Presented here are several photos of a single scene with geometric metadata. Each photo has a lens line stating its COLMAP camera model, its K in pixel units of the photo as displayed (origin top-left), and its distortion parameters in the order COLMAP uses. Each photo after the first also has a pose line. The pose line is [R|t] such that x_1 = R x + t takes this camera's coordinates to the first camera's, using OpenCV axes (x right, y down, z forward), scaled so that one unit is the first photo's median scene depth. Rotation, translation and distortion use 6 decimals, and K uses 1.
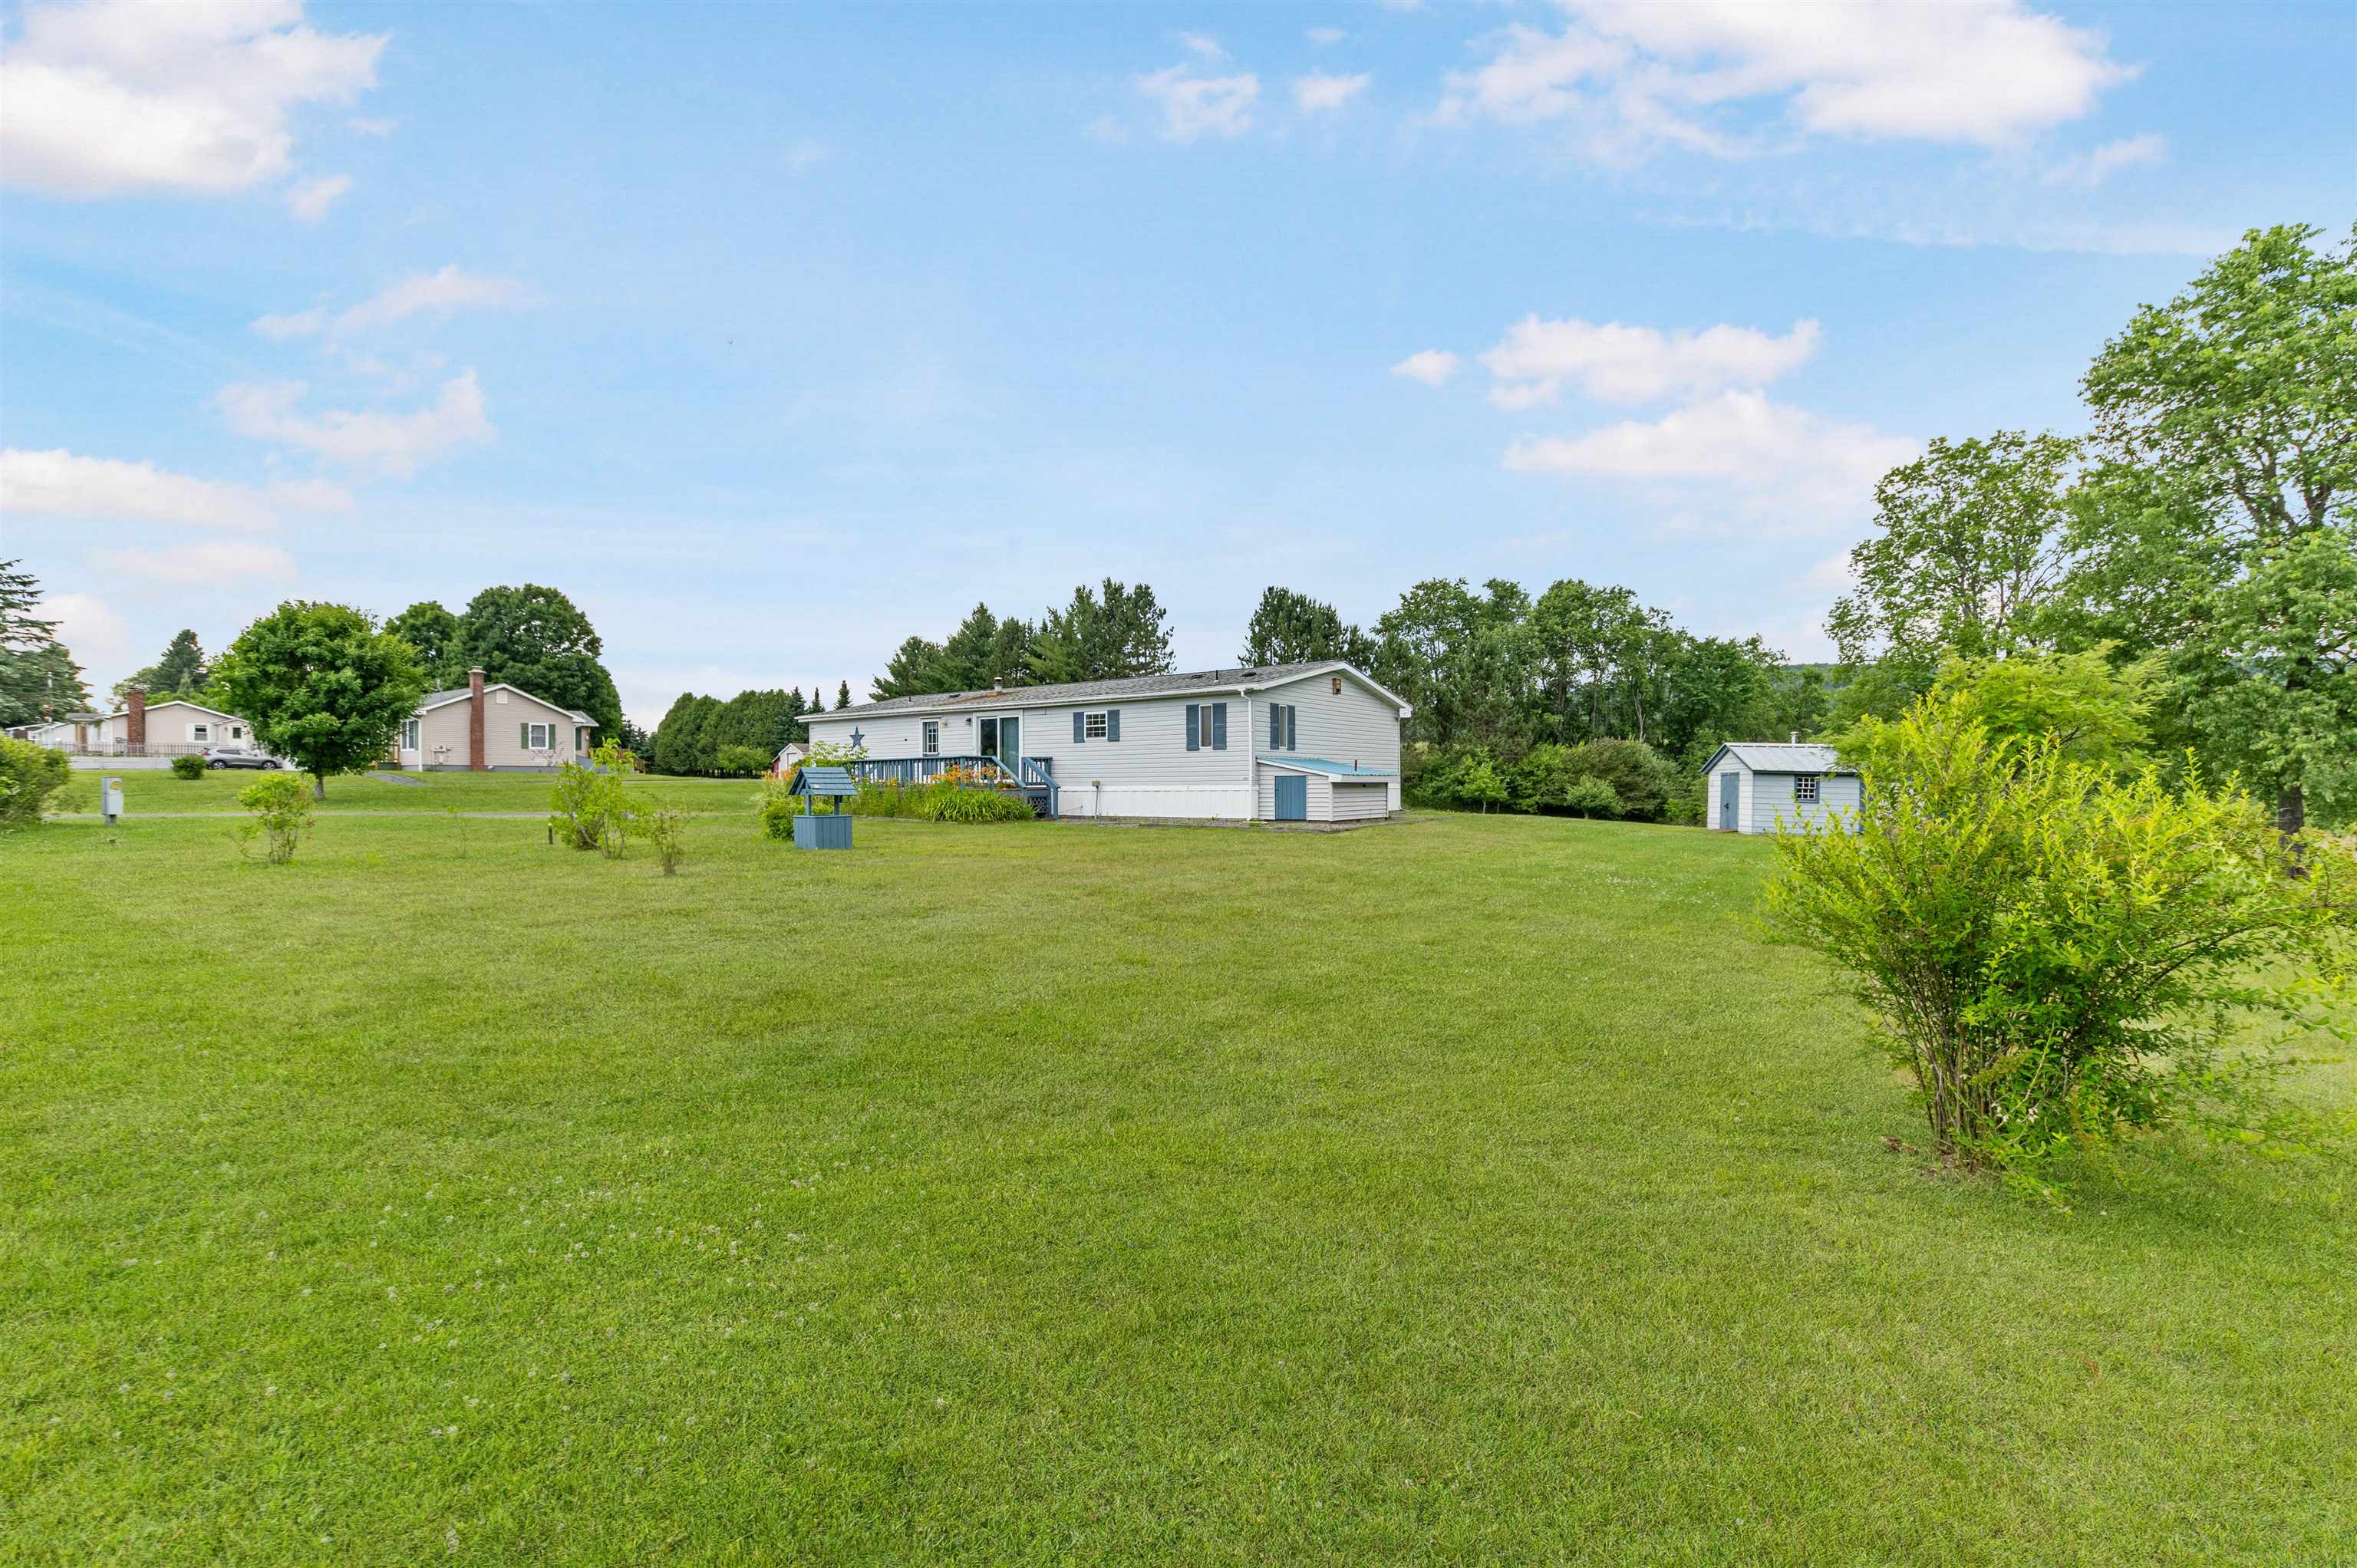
lens RADIAL K [[1039.9, 0, 1175.3], [0, 1039.9, 785.1], [0, 0, 1]] dist [-0.015052, 0.001778]
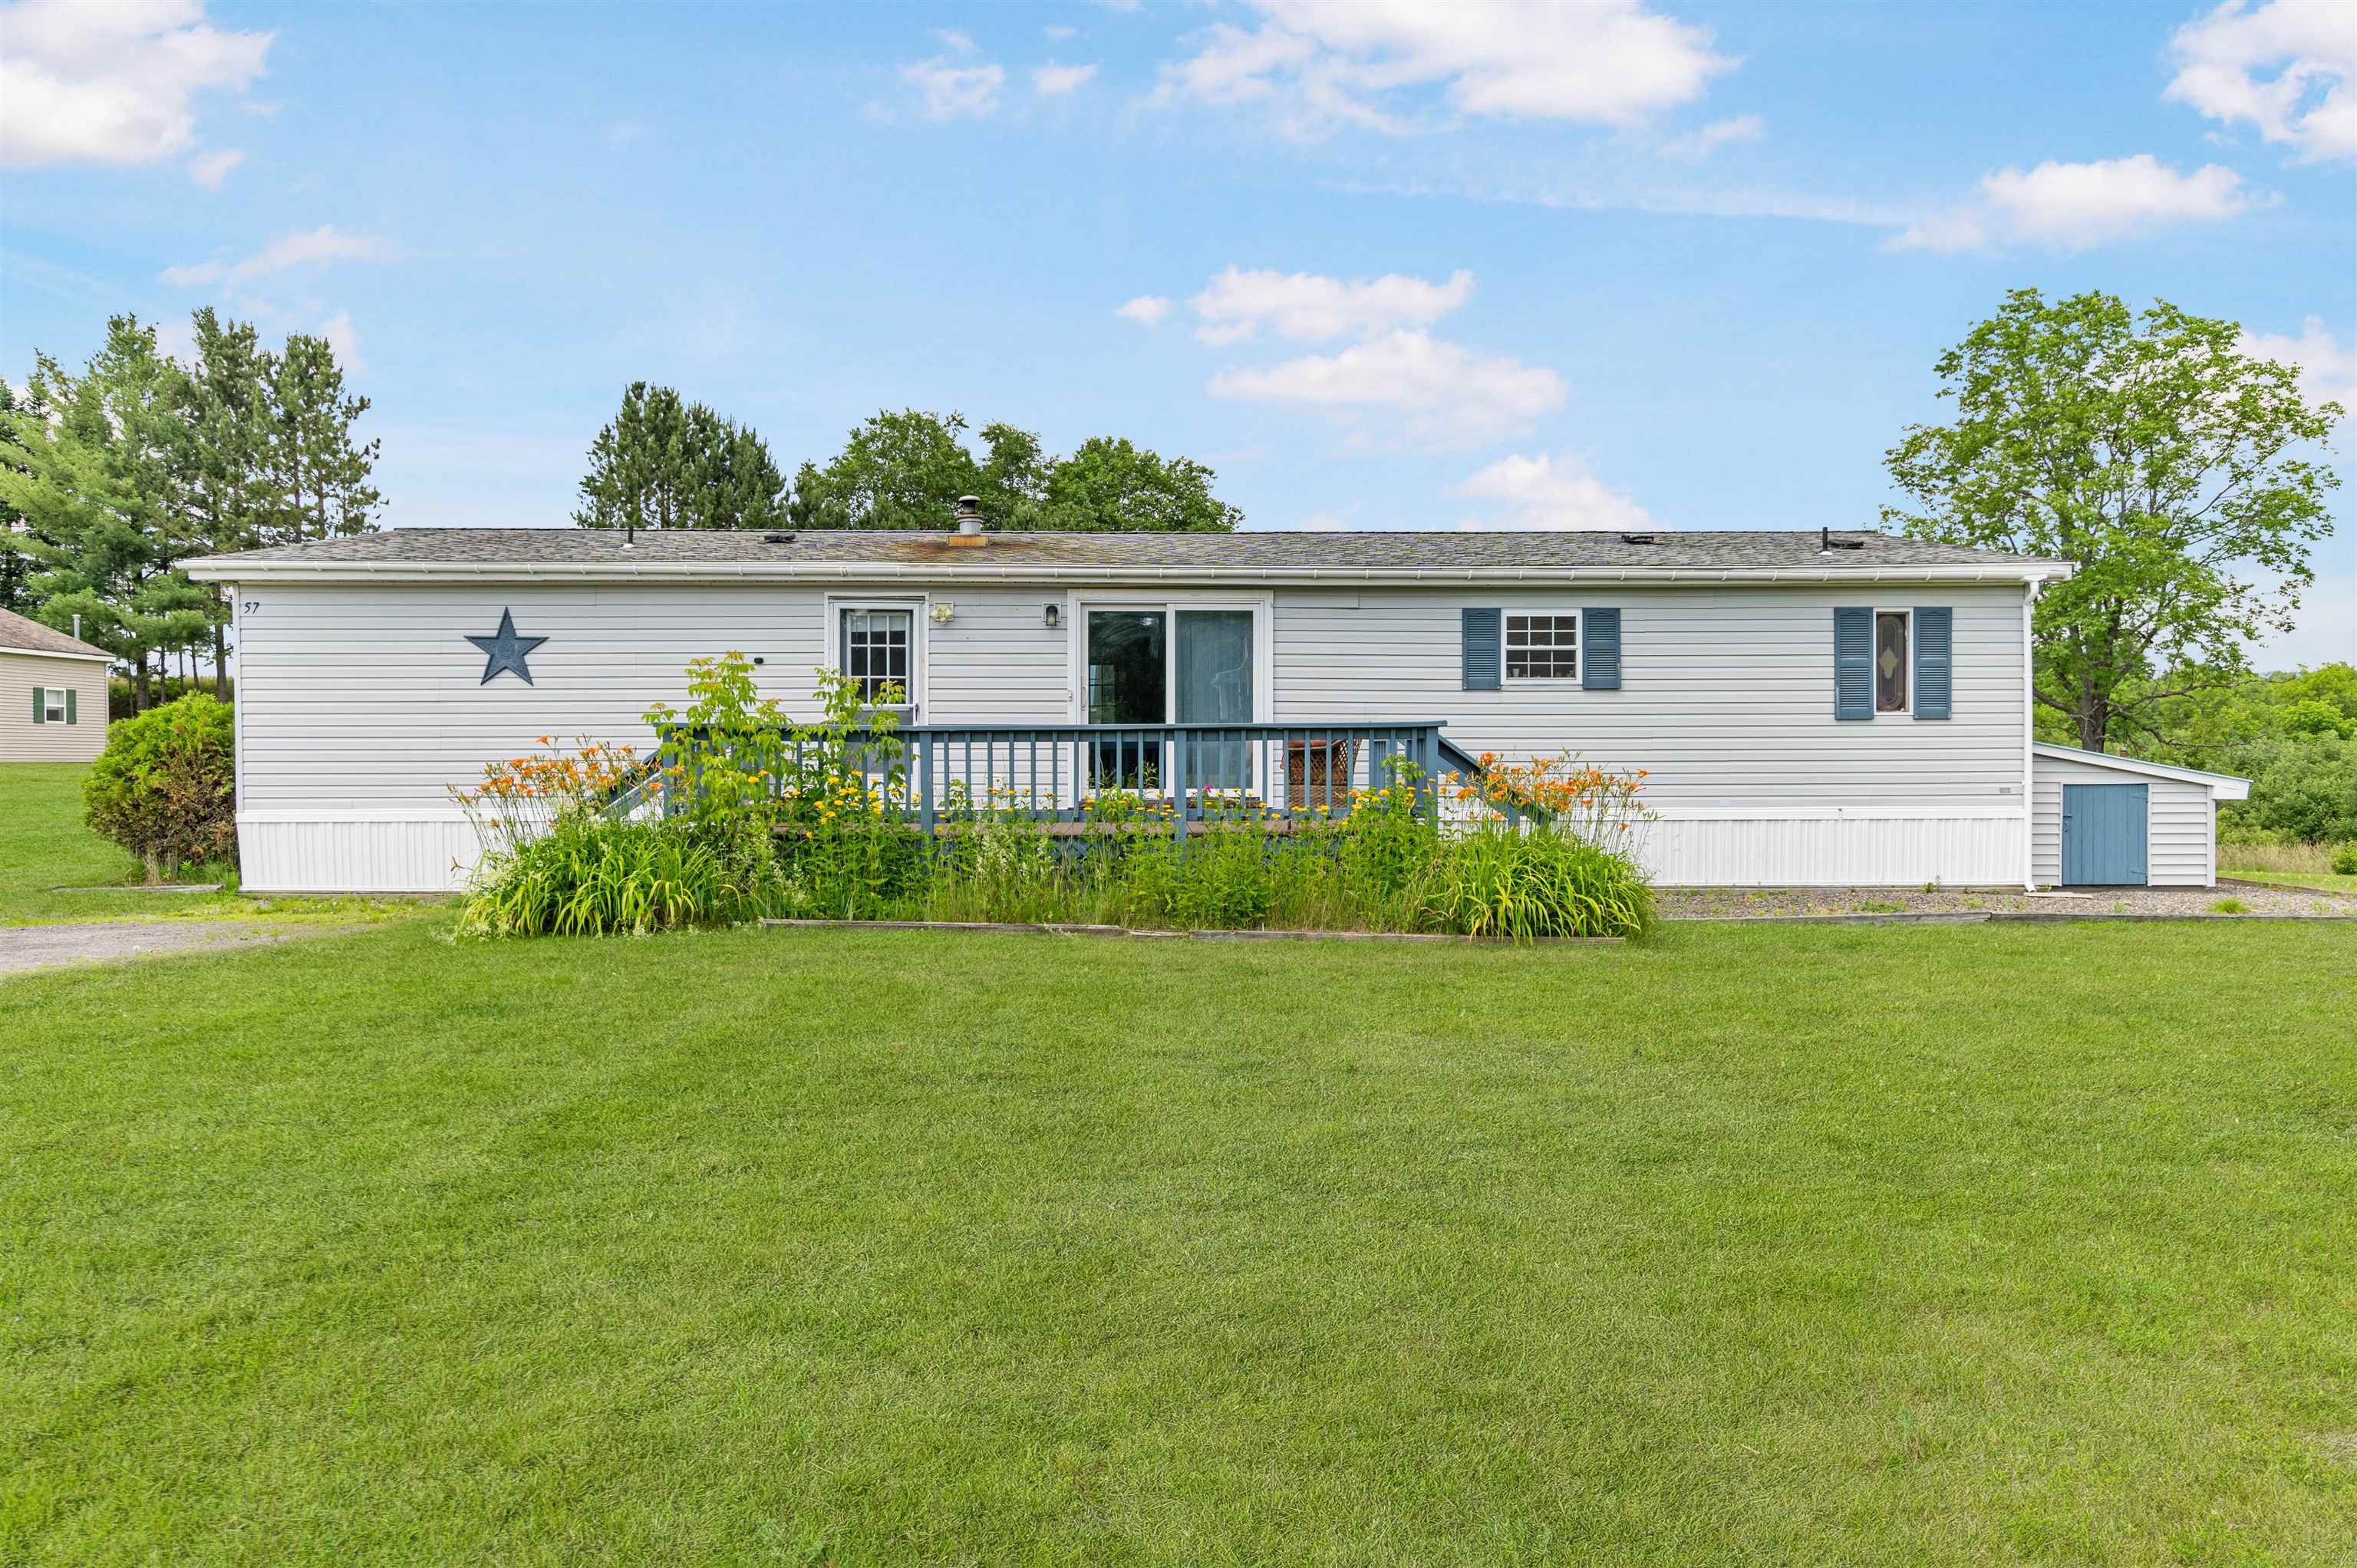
lens RADIAL K [[1591.2, 0, 1257.0], [0, 1591.2, 762.5], [0, 0, 1]] dist [-0.011641, -0.004737]
pose [[0.768385, -0.002660, 0.639983, -0.470990], [0.001470, 0.999996, 0.002392, -0.016144], [-0.639987, -0.000897, 0.768386, 0.574775]]
